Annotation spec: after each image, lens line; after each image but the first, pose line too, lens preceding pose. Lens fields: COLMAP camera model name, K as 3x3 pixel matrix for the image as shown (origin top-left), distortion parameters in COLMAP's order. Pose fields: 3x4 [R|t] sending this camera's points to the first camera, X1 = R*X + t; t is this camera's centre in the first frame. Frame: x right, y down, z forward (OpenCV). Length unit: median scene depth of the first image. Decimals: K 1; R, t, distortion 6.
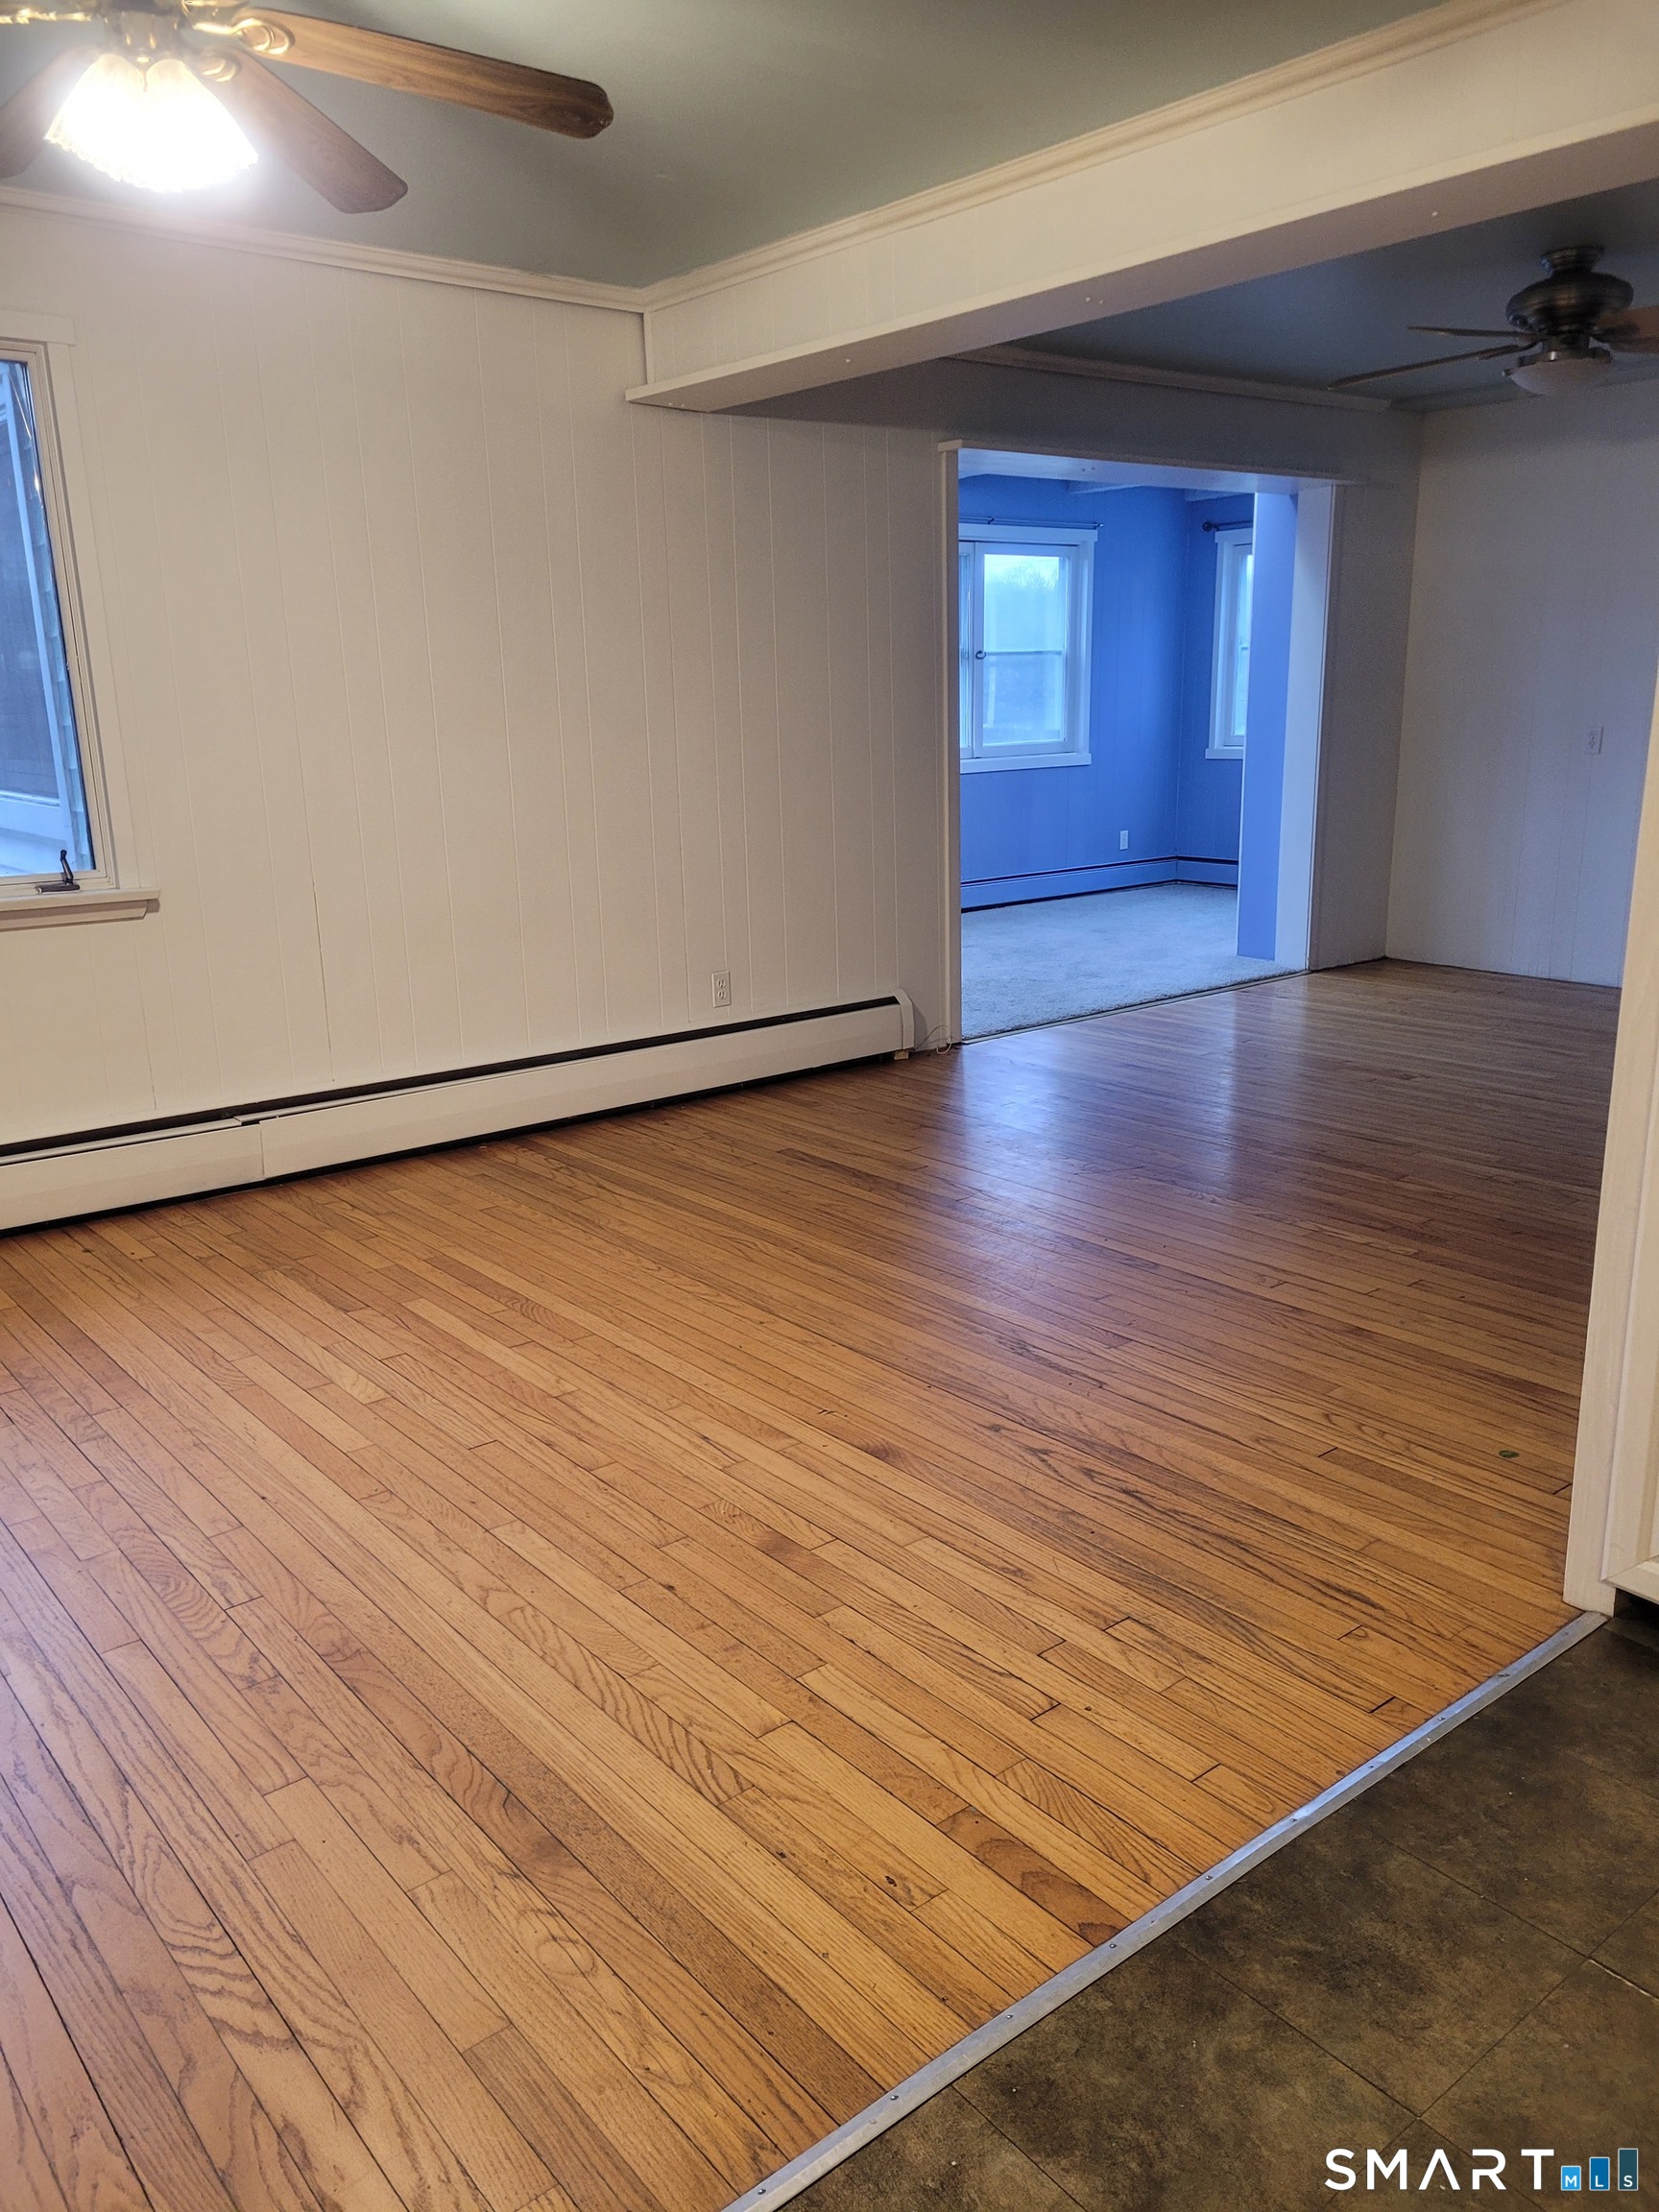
lens RADIAL K [[1662.0, 0, 831.0], [0, 1662.0, 1096.2], [0, 0, 1]] dist [0.015633, -0.028146]
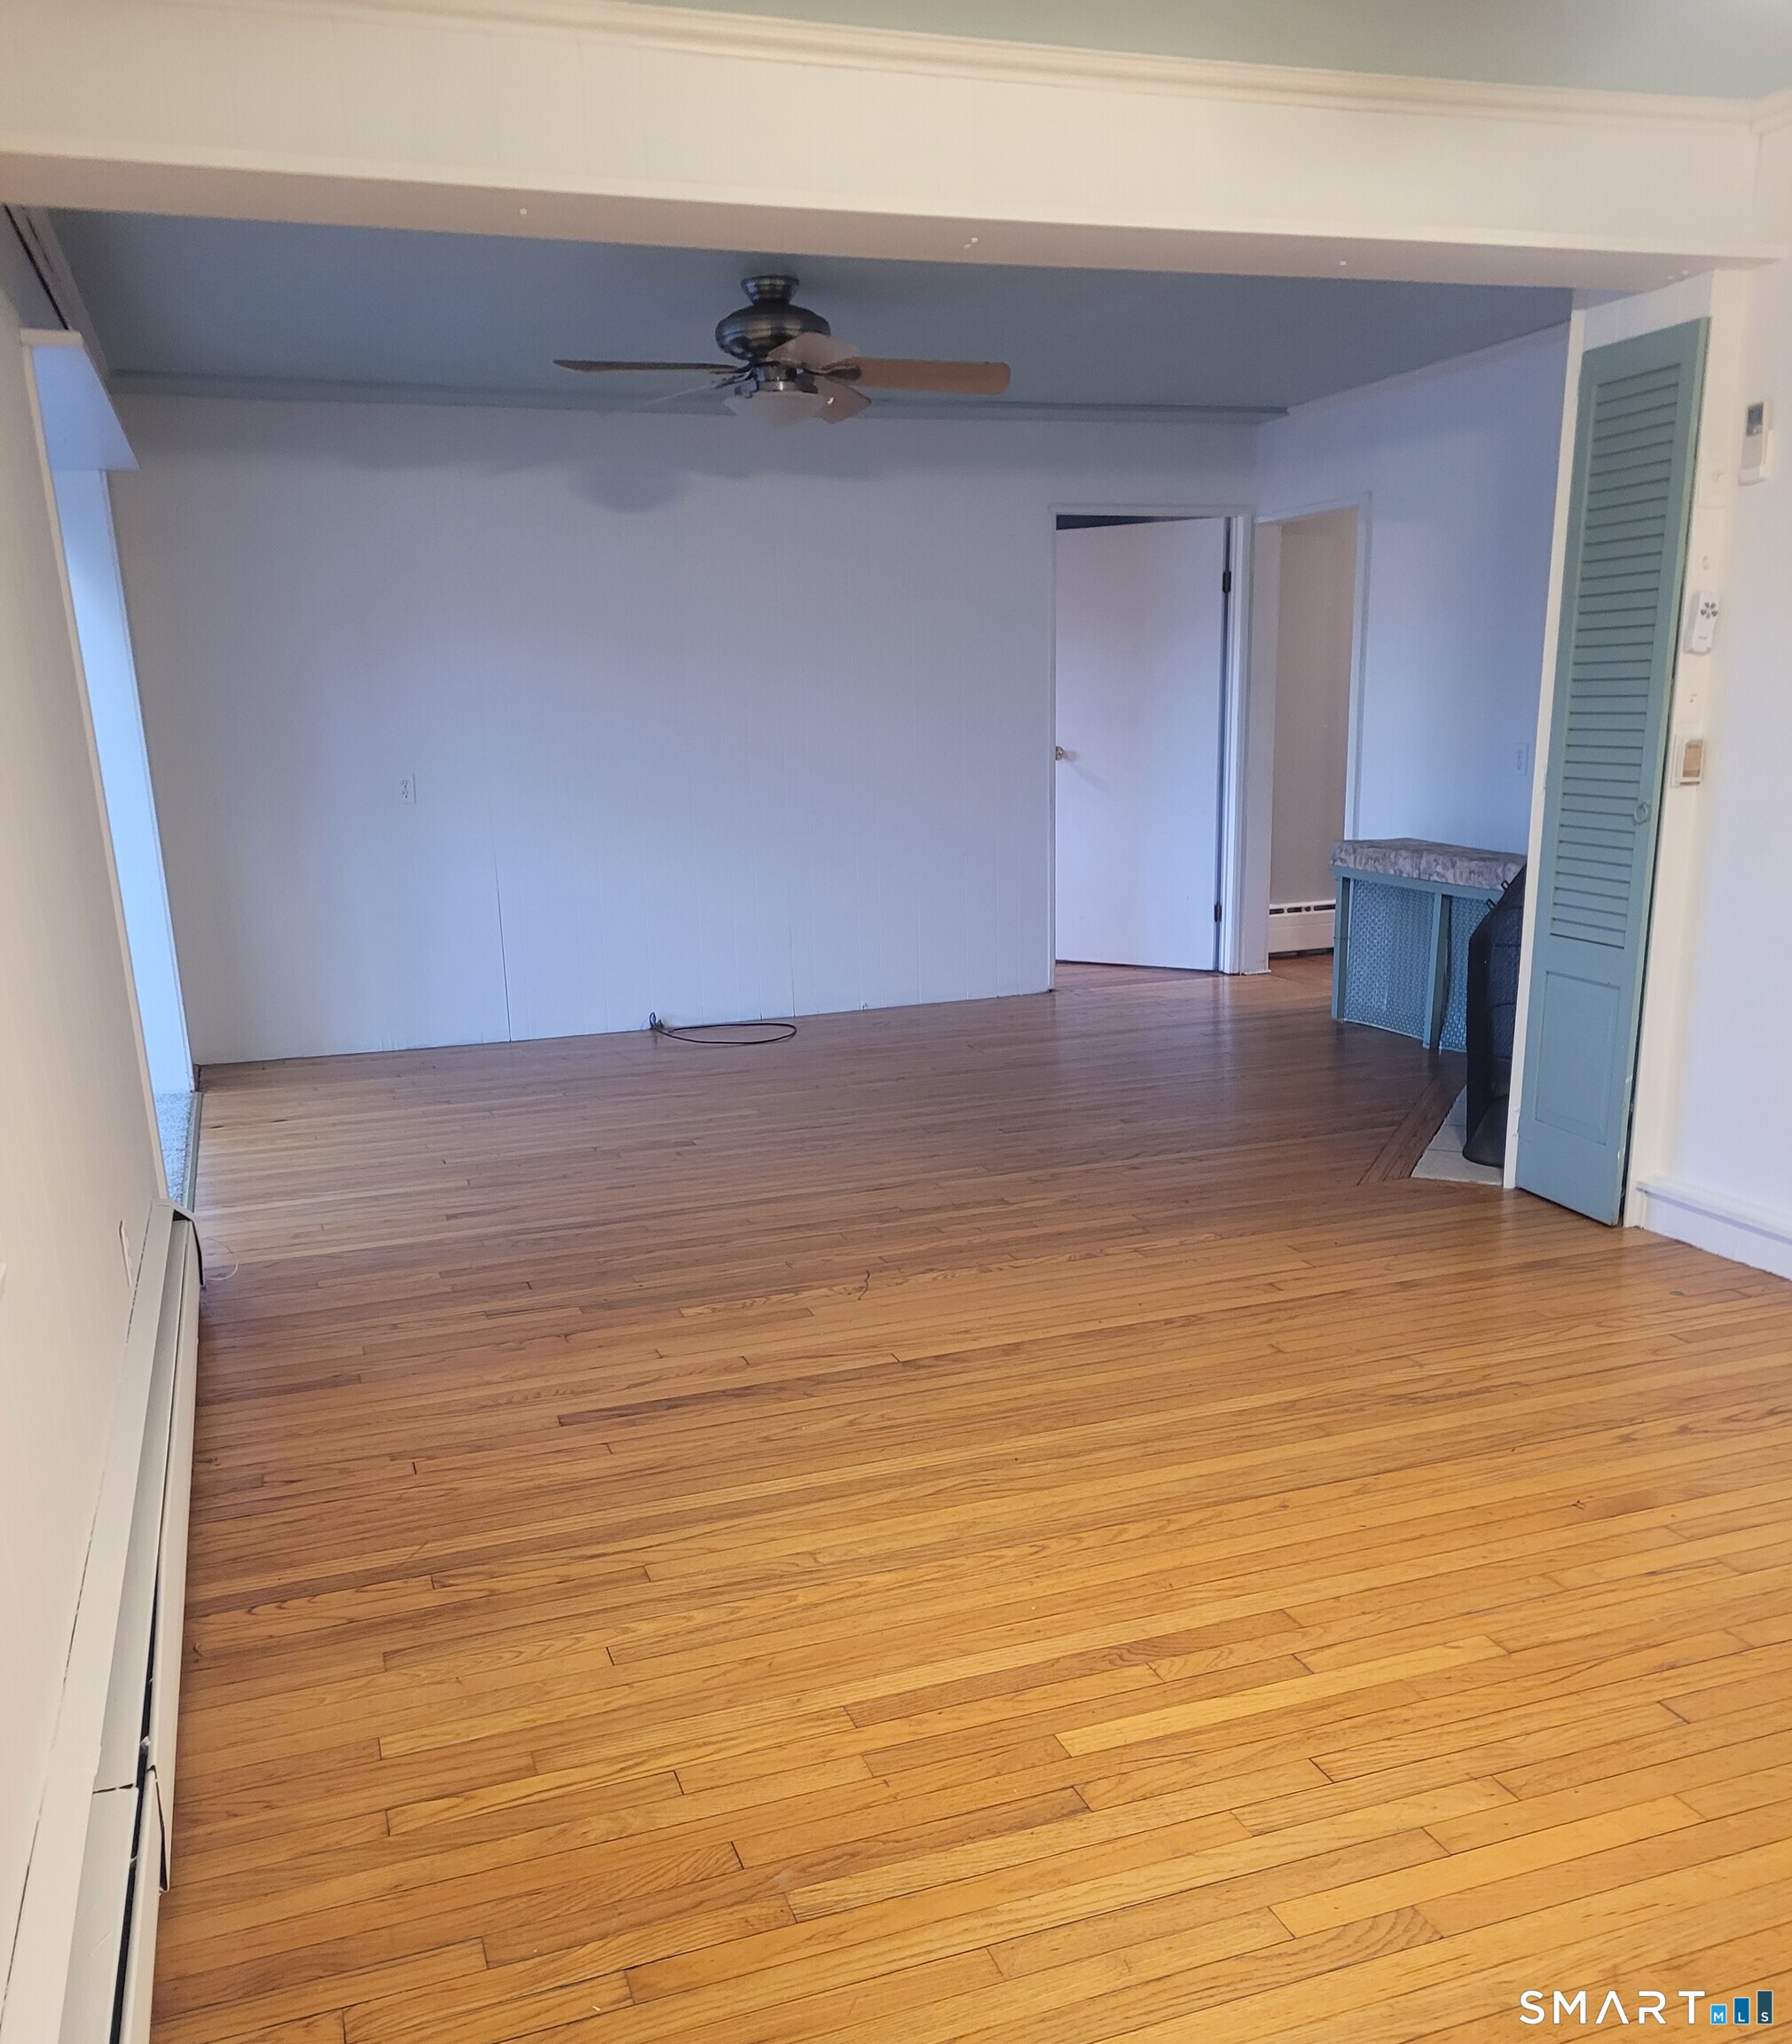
lens RADIAL K [[1870.5, 0, 908.0], [0, 1870.5, 1030.6], [0, 0, 1]] dist [0.020533, 0.000000]
pose [[0.333649, -0.157589, 0.929432, -0.711627], [0.250509, 0.965302, 0.073743, -0.149535], [-0.908803, 0.208227, 0.361549, 0.656745]]
